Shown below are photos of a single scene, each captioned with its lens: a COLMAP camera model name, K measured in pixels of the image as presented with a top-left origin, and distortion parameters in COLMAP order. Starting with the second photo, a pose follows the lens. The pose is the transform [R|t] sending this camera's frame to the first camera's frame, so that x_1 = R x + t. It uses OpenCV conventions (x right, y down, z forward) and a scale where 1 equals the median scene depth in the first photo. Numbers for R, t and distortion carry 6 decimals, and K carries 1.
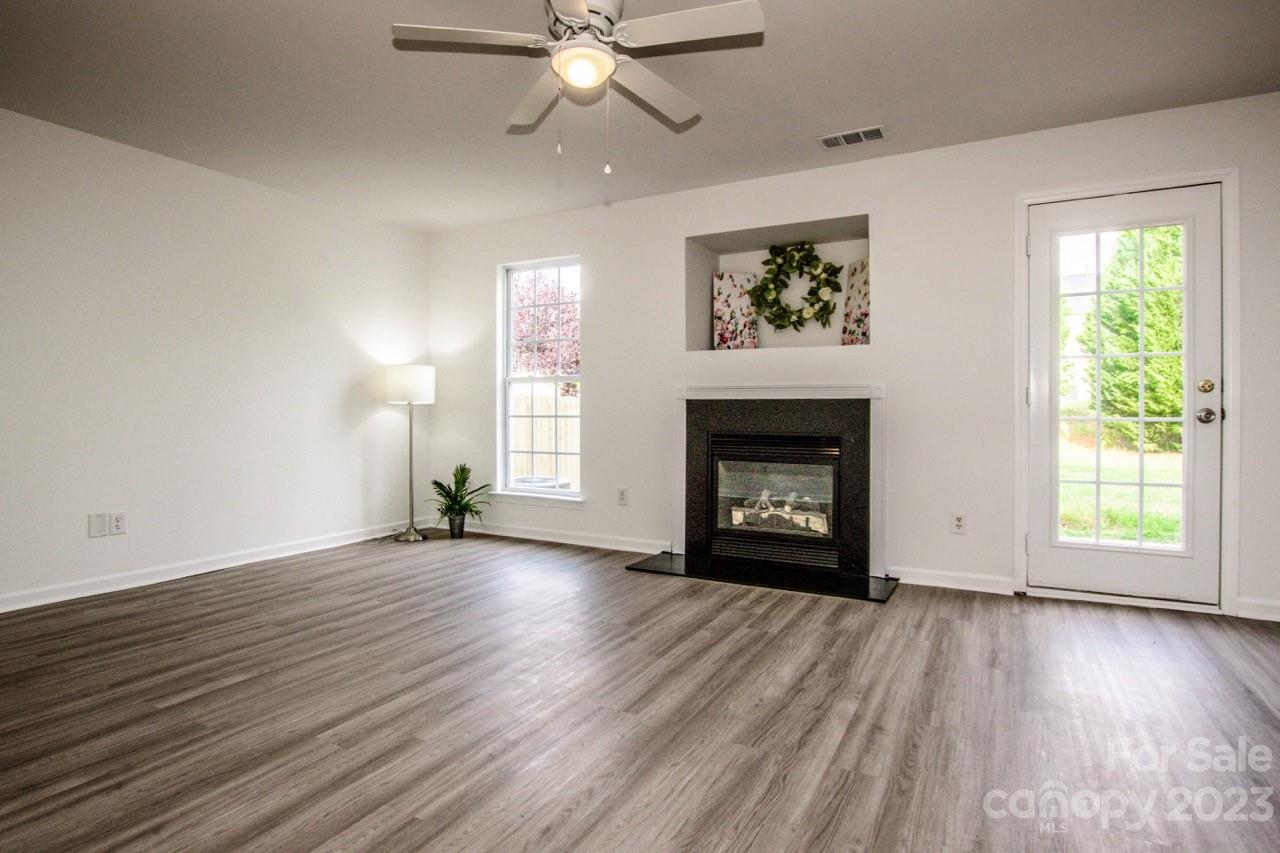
lens RADIAL K [[673.9, 0, 640.0], [0, 673.9, 426.5], [0, 0, 1]] dist [-0.001041, -0.000028]
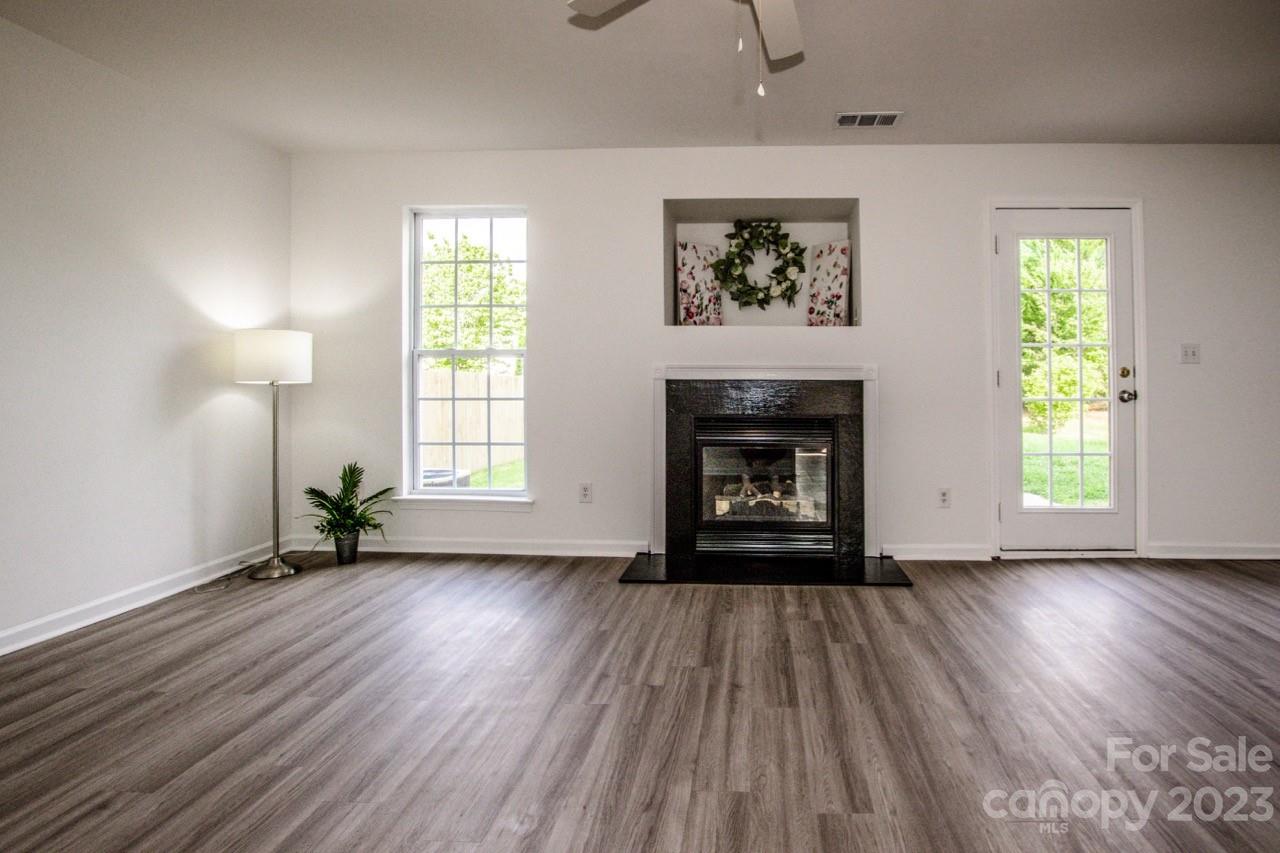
lens RADIAL K [[599.8, 0, 639.9], [0, 599.8, 379.3], [0, 0, 1]] dist [-0.012589, 0.000294]
pose [[0.900114, -0.002684, 0.435647, -0.304475], [0.010610, 0.999819, -0.015762, -0.027725], [-0.435526, 0.018810, 0.899980, 0.294998]]
